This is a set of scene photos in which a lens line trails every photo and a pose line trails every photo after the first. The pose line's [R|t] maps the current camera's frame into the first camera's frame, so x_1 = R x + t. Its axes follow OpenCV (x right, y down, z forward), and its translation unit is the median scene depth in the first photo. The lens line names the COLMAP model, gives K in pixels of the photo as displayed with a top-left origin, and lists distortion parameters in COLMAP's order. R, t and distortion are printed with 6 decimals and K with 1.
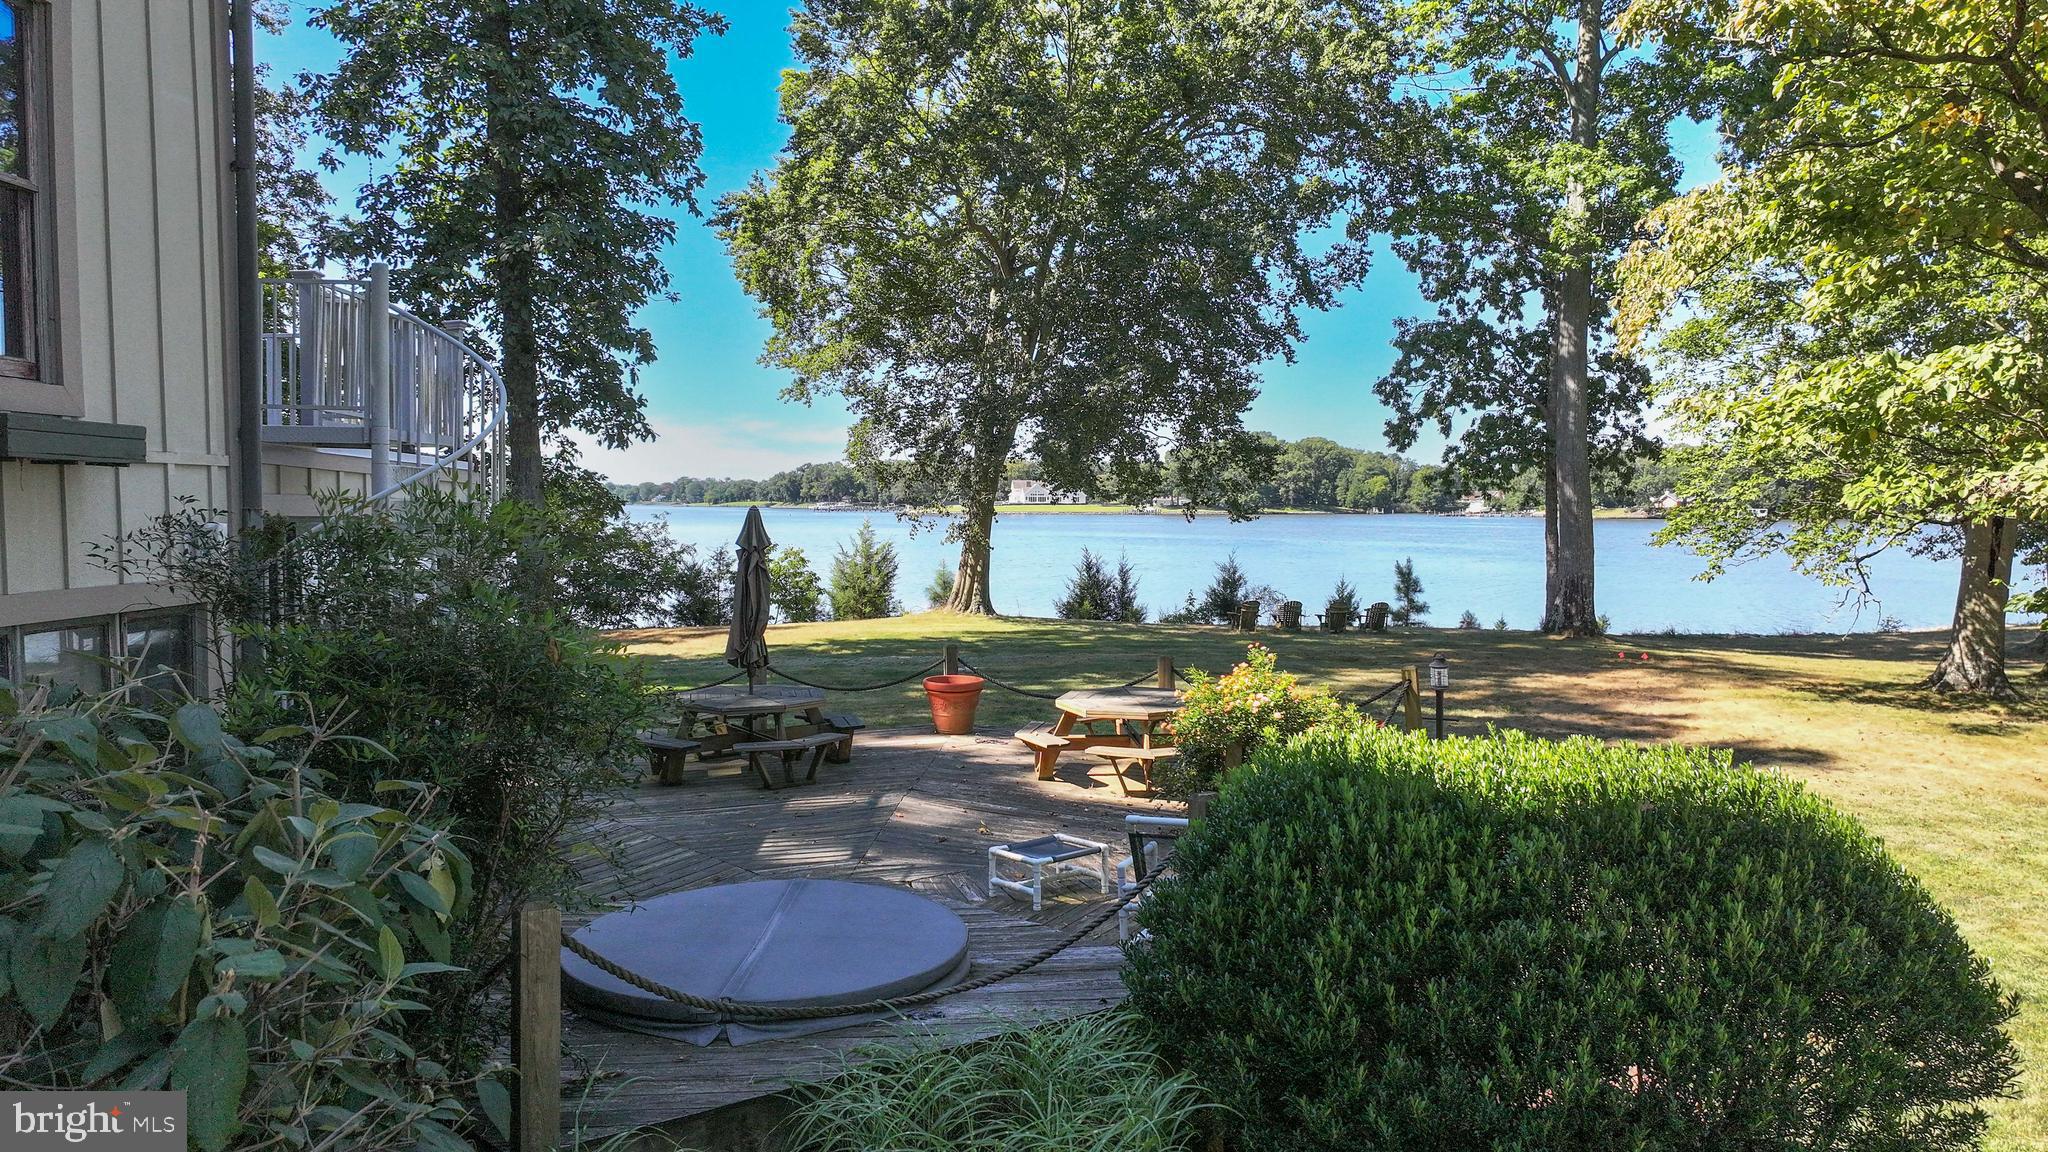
lens RADIAL K [[1416.1, 0, 1024.0], [0, 1416.1, 576.0], [0, 0, 1]] dist [0.004746, -0.005286]
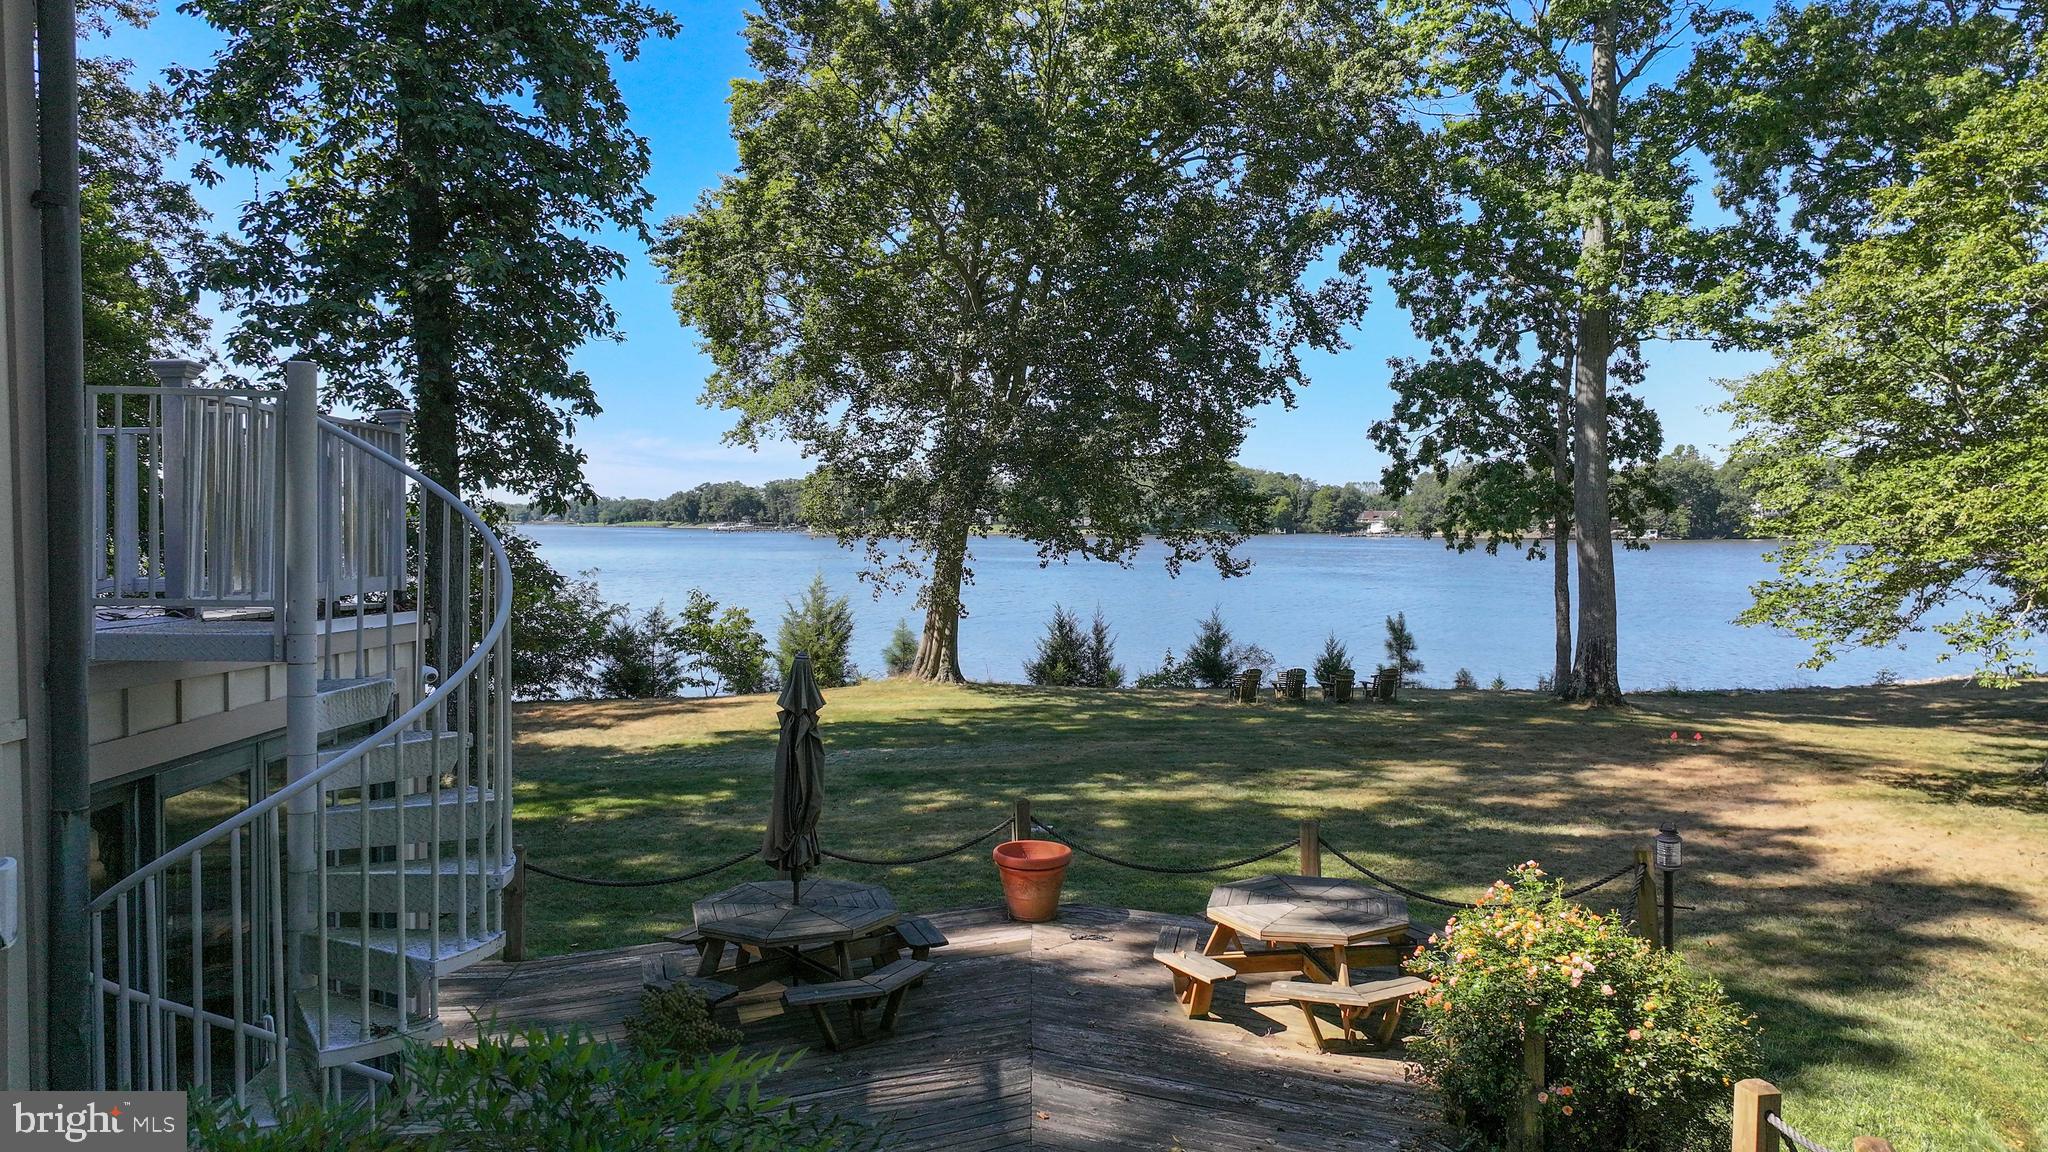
lens RADIAL K [[1424.3, 0, 1024.0], [0, 1424.3, 576.0], [0, 0, 1]] dist [0.000961, 0.009910]
pose [[0.997709, -0.003534, 0.067554, -0.045745], [0.004496, 0.999891, -0.014093, -0.028833], [-0.067497, 0.014364, 0.997616, 0.090859]]
